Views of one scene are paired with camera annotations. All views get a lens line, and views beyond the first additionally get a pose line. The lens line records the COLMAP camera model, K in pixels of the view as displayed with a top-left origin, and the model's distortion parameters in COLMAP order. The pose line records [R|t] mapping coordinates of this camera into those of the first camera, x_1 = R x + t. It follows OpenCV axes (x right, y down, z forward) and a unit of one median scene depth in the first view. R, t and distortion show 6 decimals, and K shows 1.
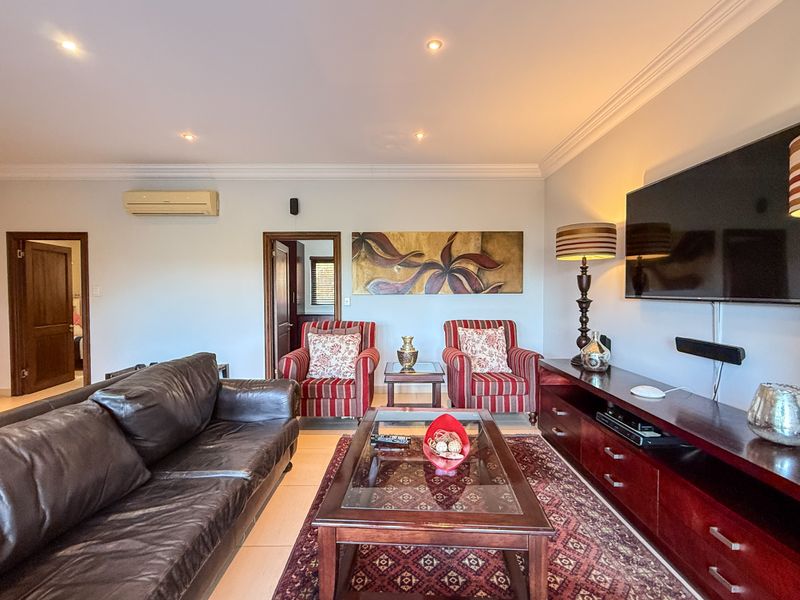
lens RADIAL K [[370.2, 0, 401.9], [0, 370.2, 301.5], [0, 0, 1]] dist [-0.000491, -0.000223]
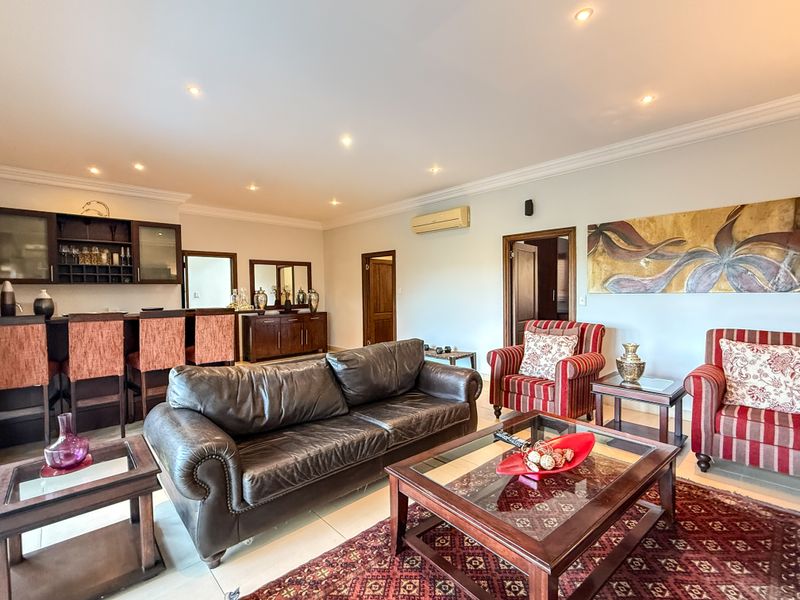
lens RADIAL K [[370.2, 0, 401.9], [0, 370.2, 301.5], [0, 0, 1]] dist [-0.000491, -0.000223]
pose [[0.676442, 0.017997, -0.736276, 0.250532], [-0.008556, 0.999826, 0.016579, -0.010255], [0.736446, -0.004915, 0.676479, 0.043189]]
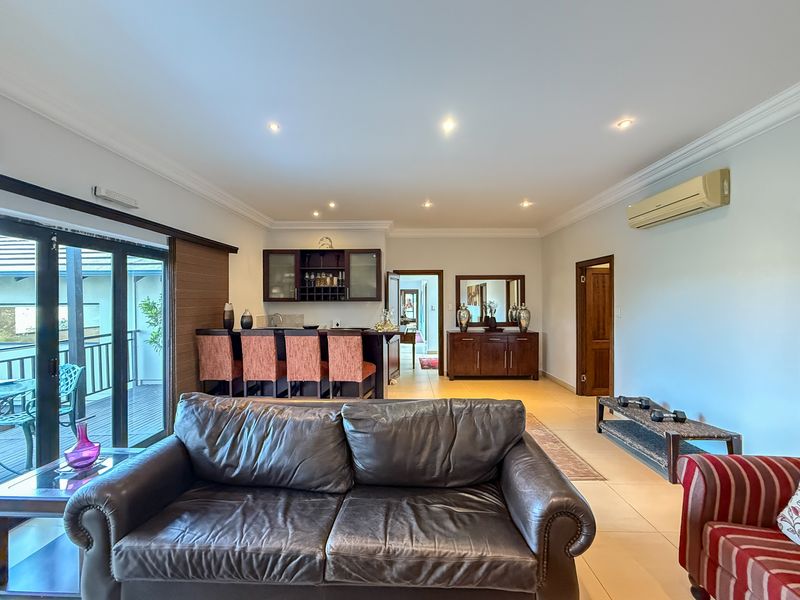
lens RADIAL K [[355.2, 0, 400.0], [0, 355.2, 300.0], [0, 0, 1]] dist [0.001689, 0.000329]
pose [[-0.039184, 0.001817, -0.999230, 0.168982], [-0.023108, 0.999729, 0.002724, -0.053083], [0.998965, 0.023197, -0.039131, 0.481013]]
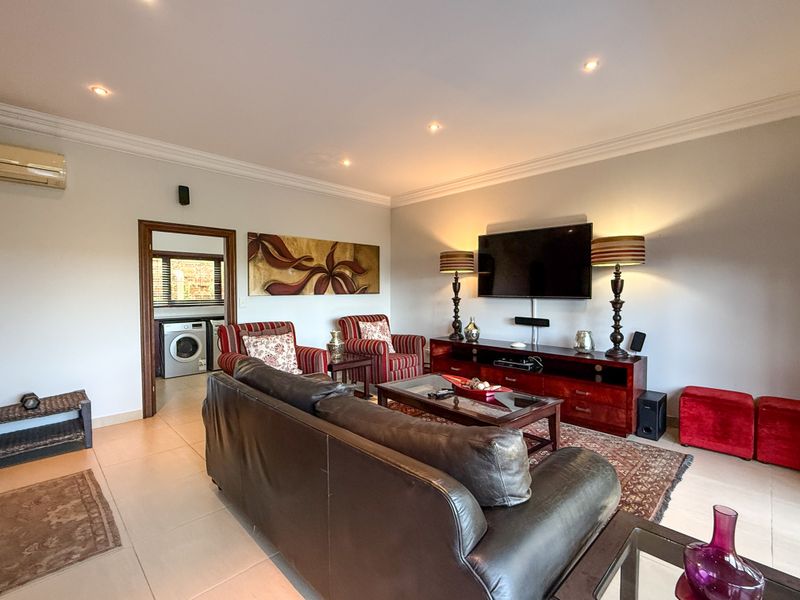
lens RADIAL K [[370.2, 0, 401.9], [0, 370.2, 301.5], [0, 0, 1]] dist [-0.000491, -0.000223]
pose [[0.715132, -0.018151, 0.698754, -0.575919], [0.017139, 0.999818, 0.008431, -0.005297], [-0.698779, 0.005947, 0.715313, 0.018527]]
